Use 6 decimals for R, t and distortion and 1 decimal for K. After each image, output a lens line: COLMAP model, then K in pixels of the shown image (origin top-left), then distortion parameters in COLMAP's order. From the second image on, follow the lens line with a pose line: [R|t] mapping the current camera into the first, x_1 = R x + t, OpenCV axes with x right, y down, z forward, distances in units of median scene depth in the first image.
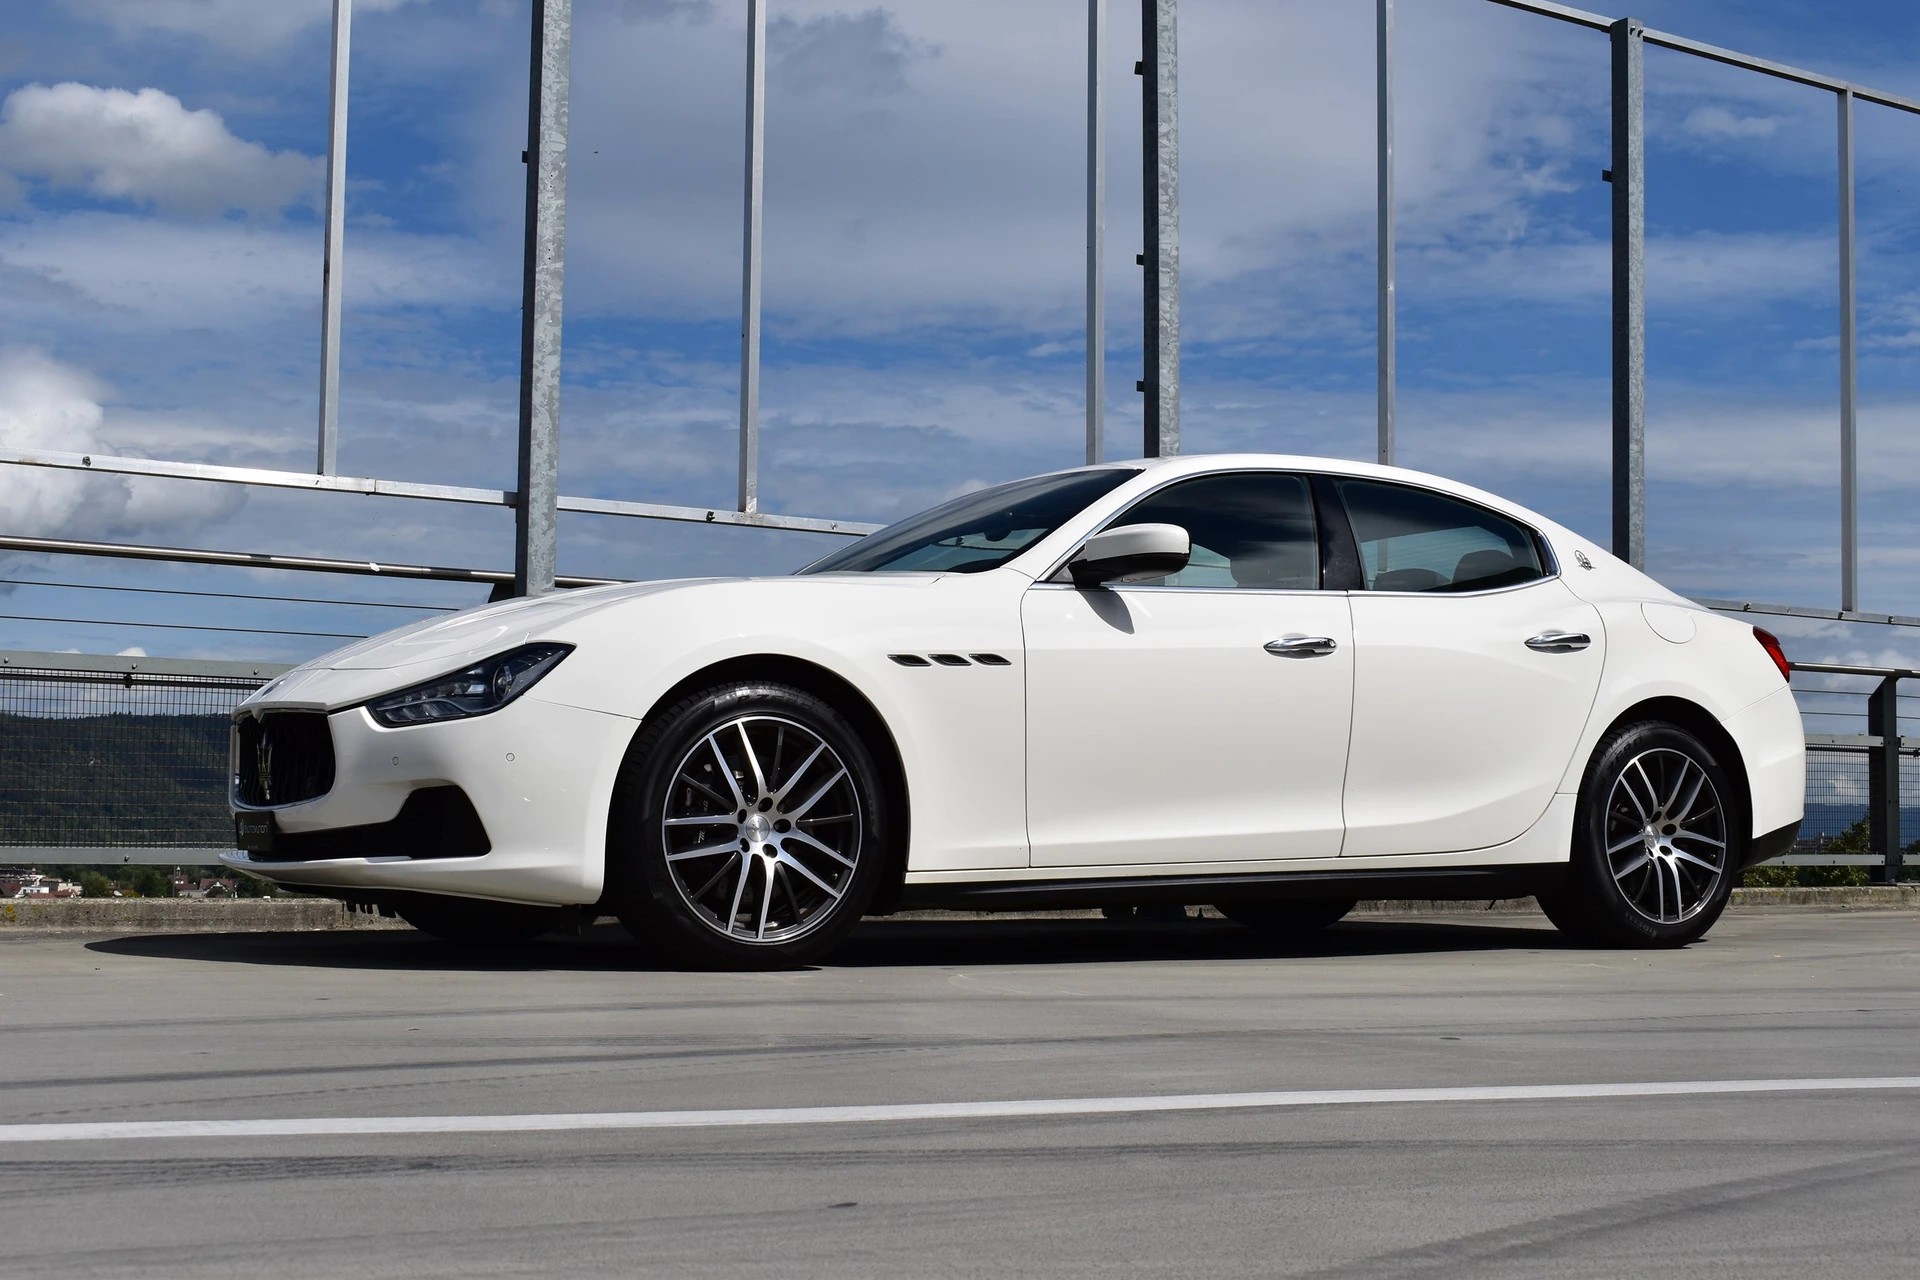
lens RADIAL K [[2442.0, 0, 960.0], [0, 2442.0, 640.0], [0, 0, 1]] dist [-0.058850, 0.001982]
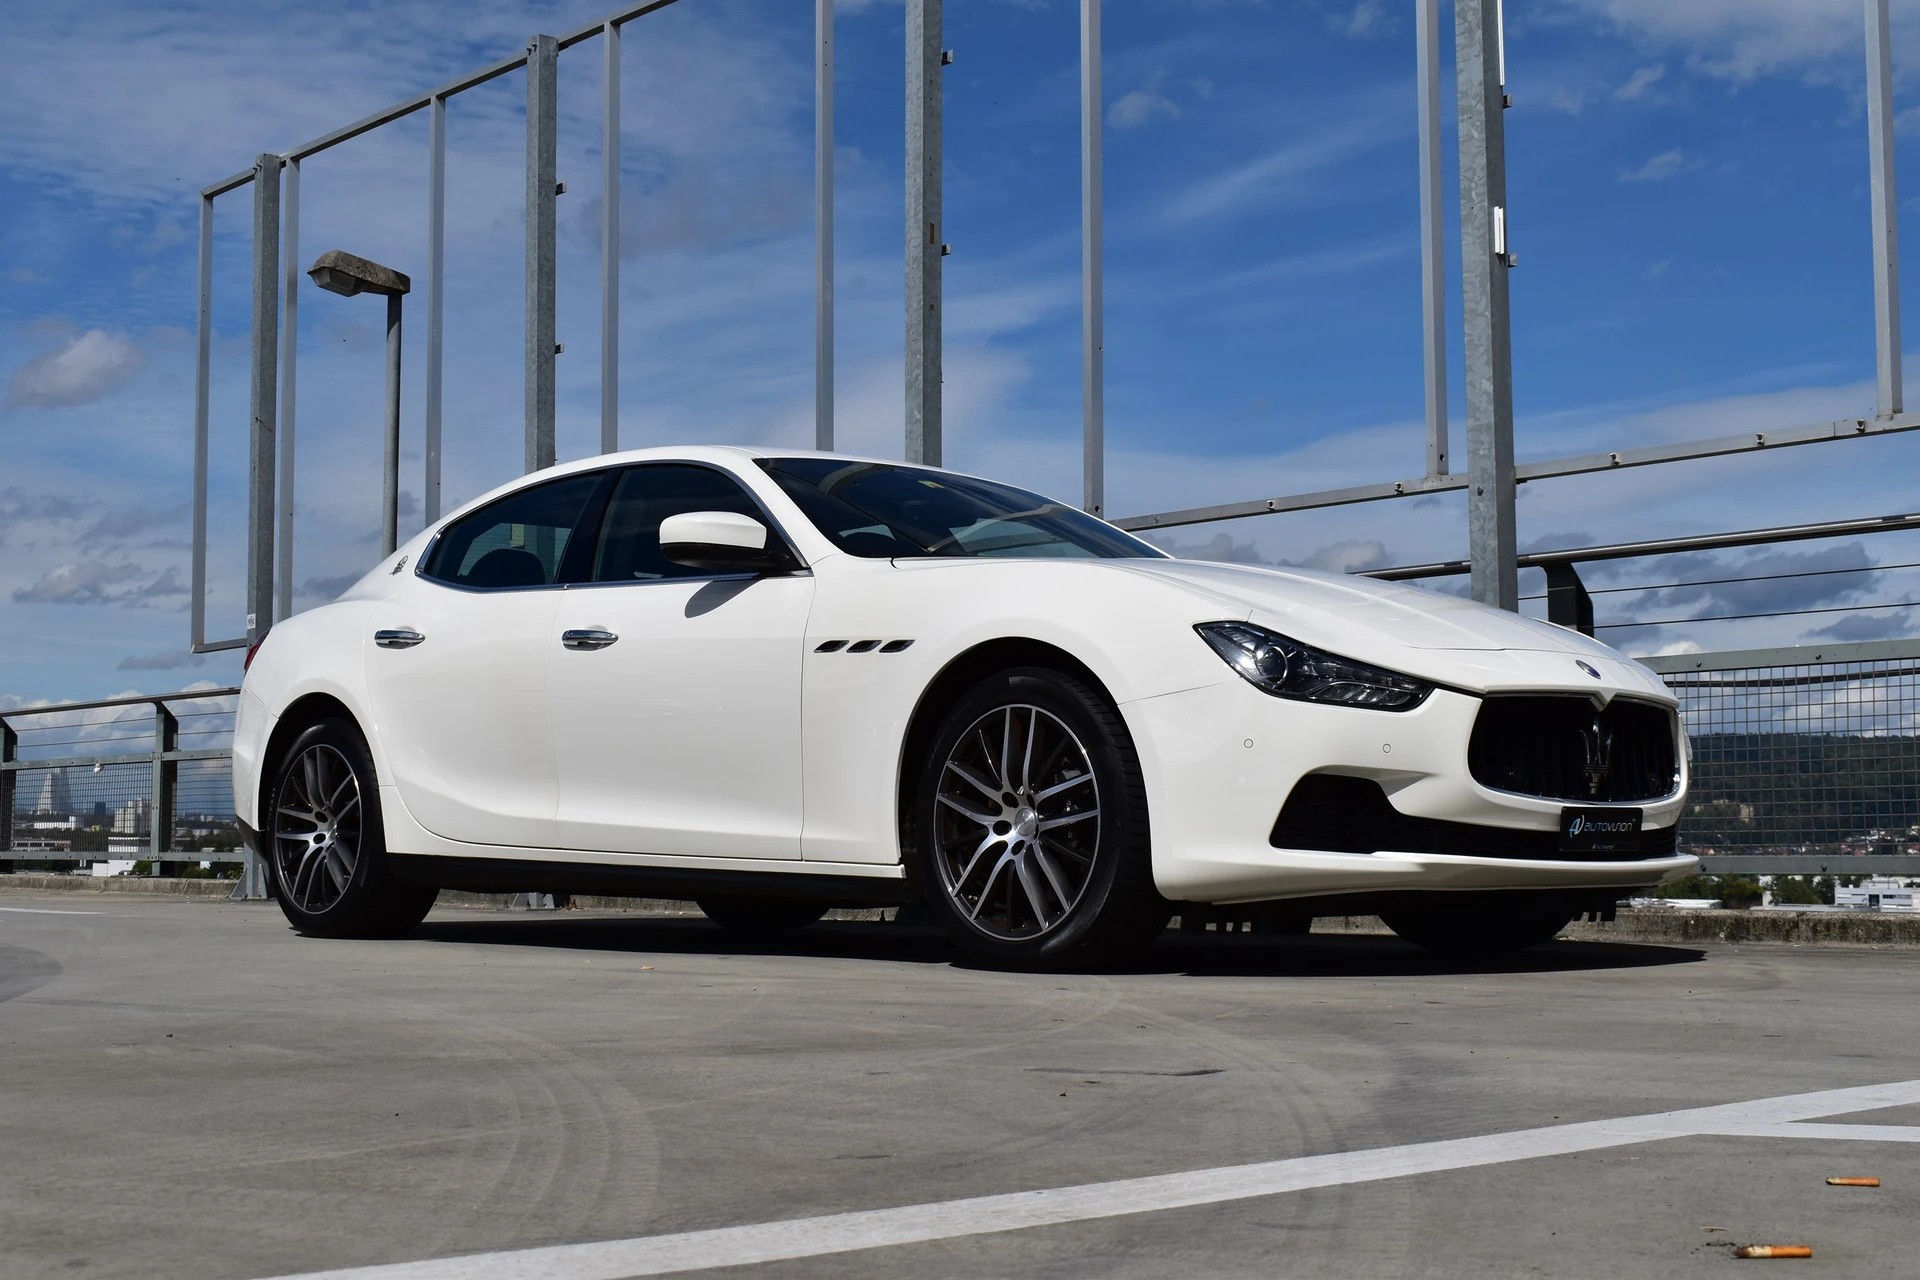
lens RADIAL K [[2507.0, 0, 952.7], [0, 2507.0, 638.7], [0, 0, 1]] dist [-0.042618, 0.005305]
pose [[0.162864, -0.094484, -0.982114, 1.124543], [0.078450, 0.993493, -0.082570, 0.094358], [0.983525, -0.063599, 0.169216, 0.924664]]
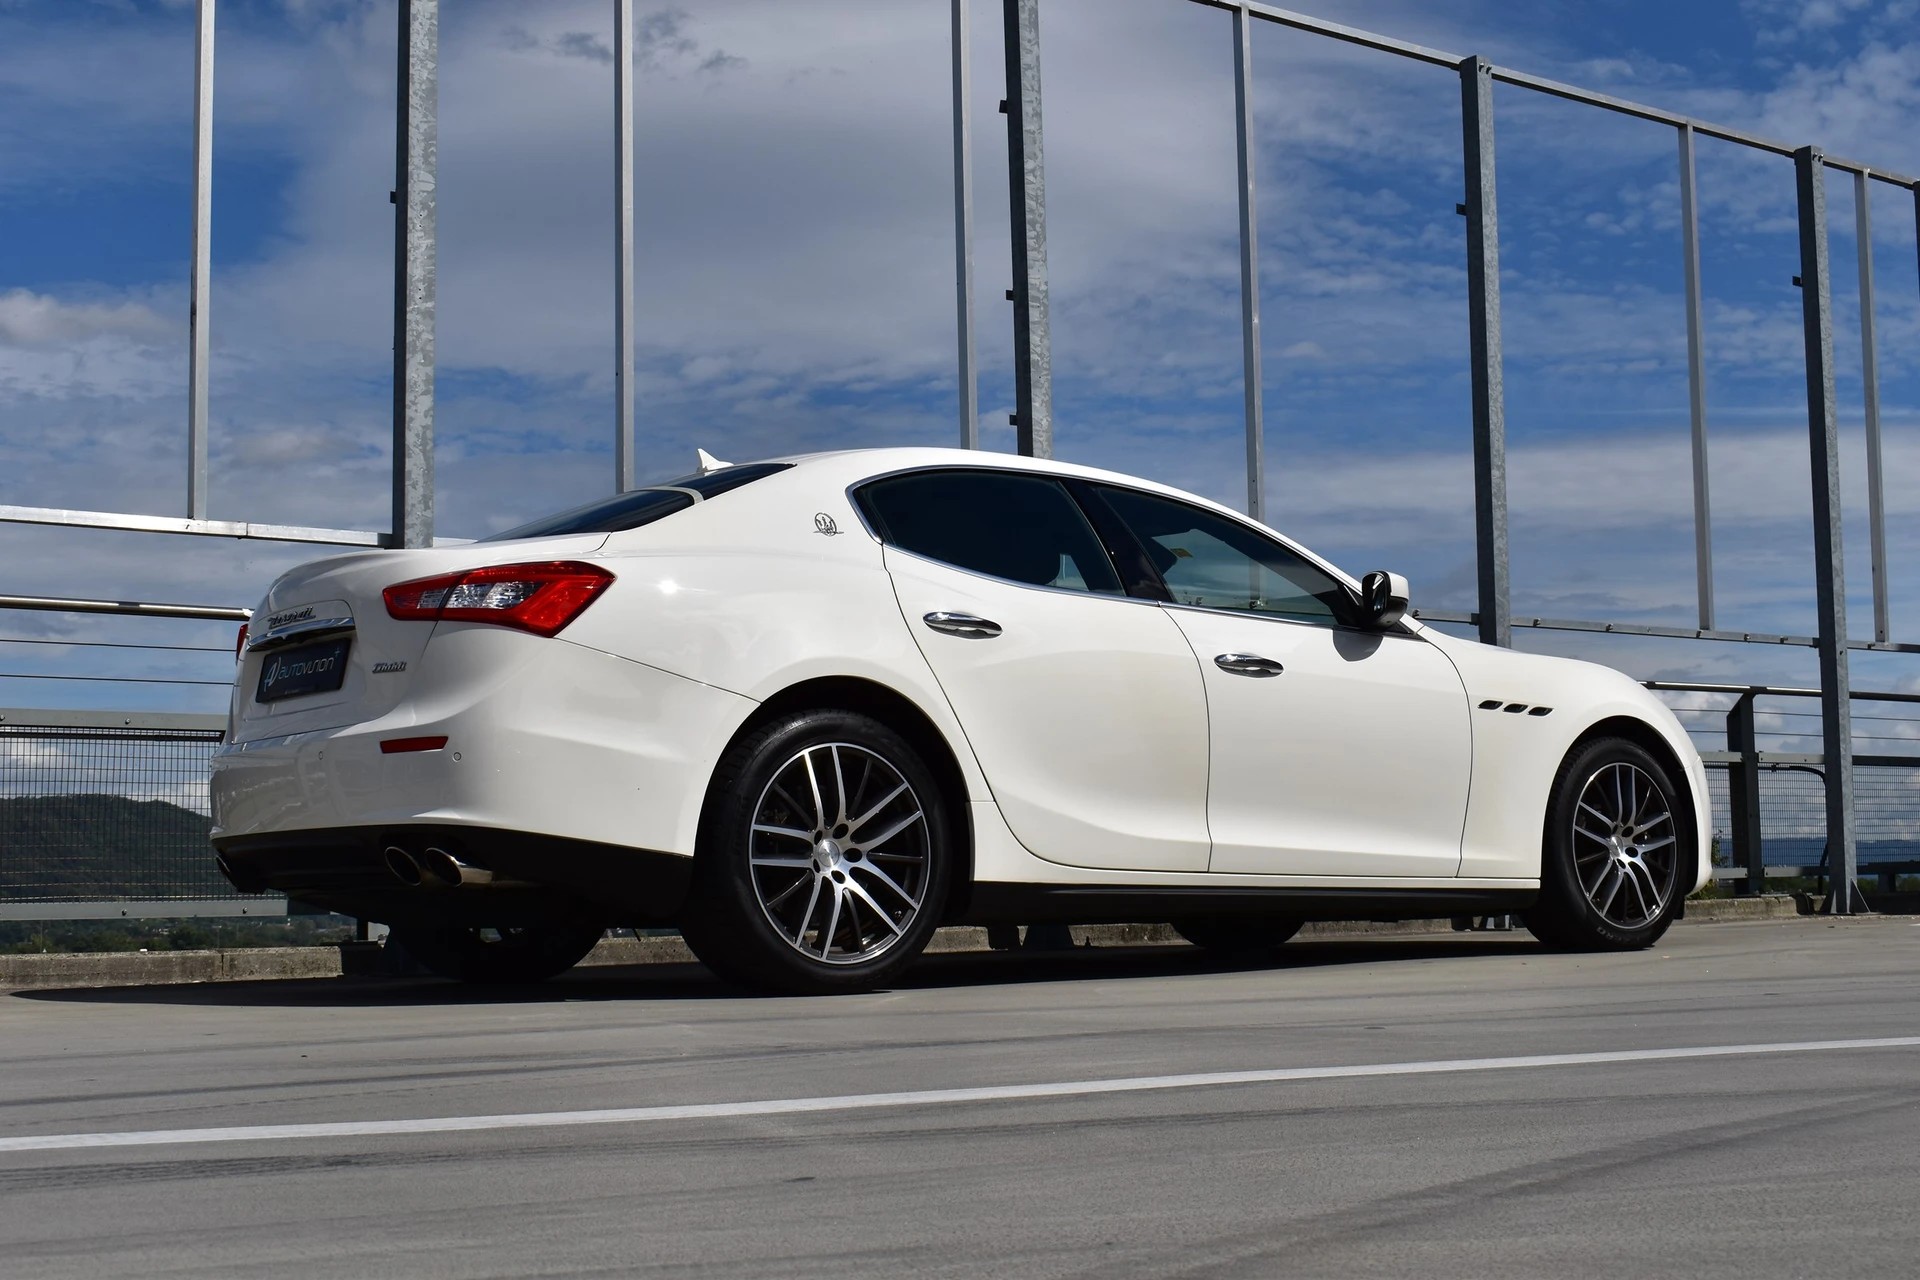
lens RADIAL K [[2401.5, 0, 963.7], [0, 2401.5, 635.6], [0, 0, 1]] dist [-0.063178, 0.010740]
pose [[0.997939, -0.024805, 0.059185, -0.009815], [0.026390, 0.999310, -0.026138, 0.013943], [-0.058496, 0.027646, 0.997905, 0.020285]]
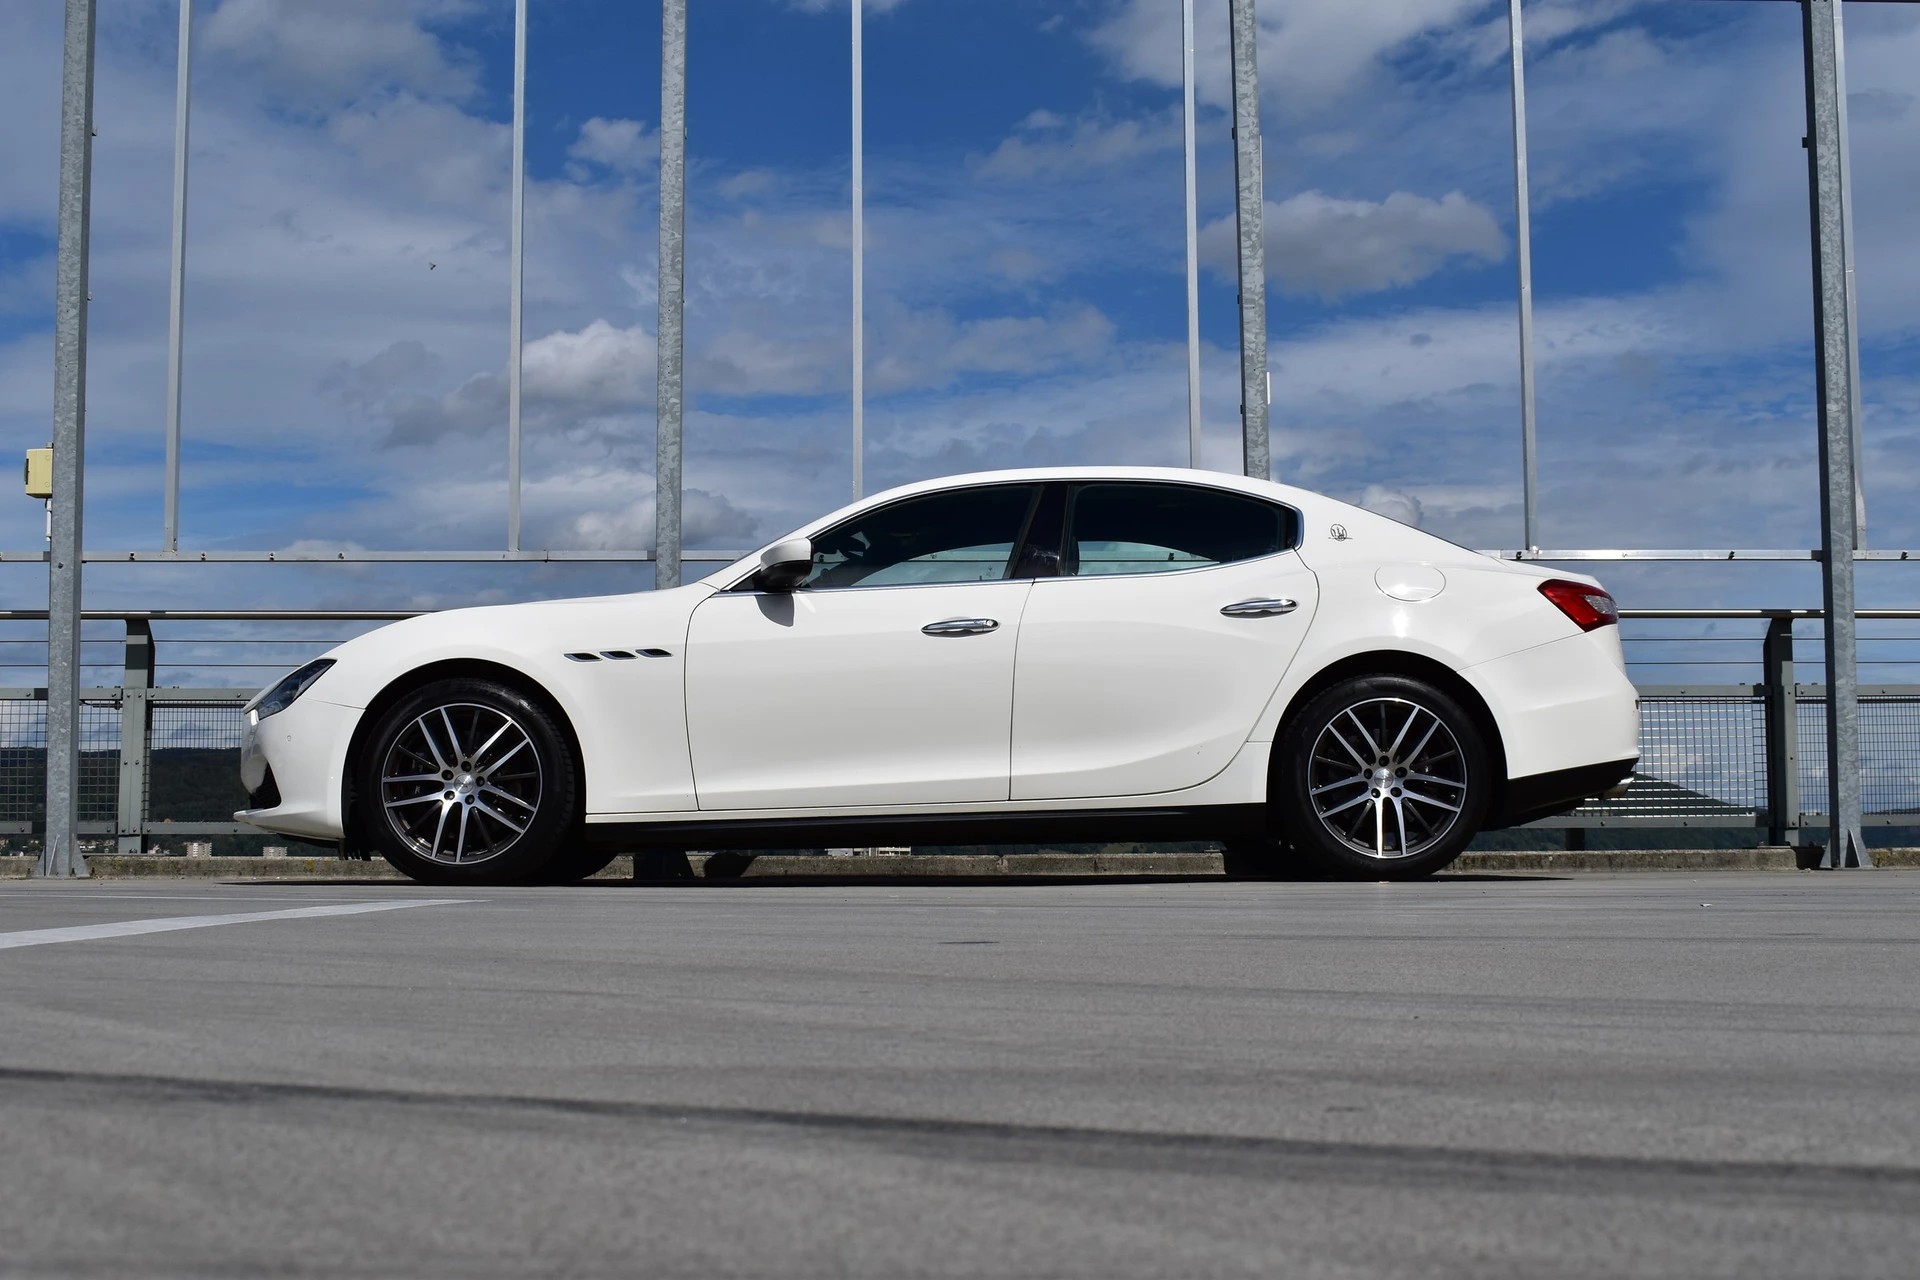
lens RADIAL K [[2249.2, 0, 954.8], [0, 2249.2, 643.6], [0, 0, 1]] dist [-0.064810, 0.018471]
pose [[0.856568, -0.062888, -0.512188, 0.664435], [0.054154, 0.998021, -0.031974, 0.043394], [0.513185, -0.000349, 0.858278, 0.035361]]
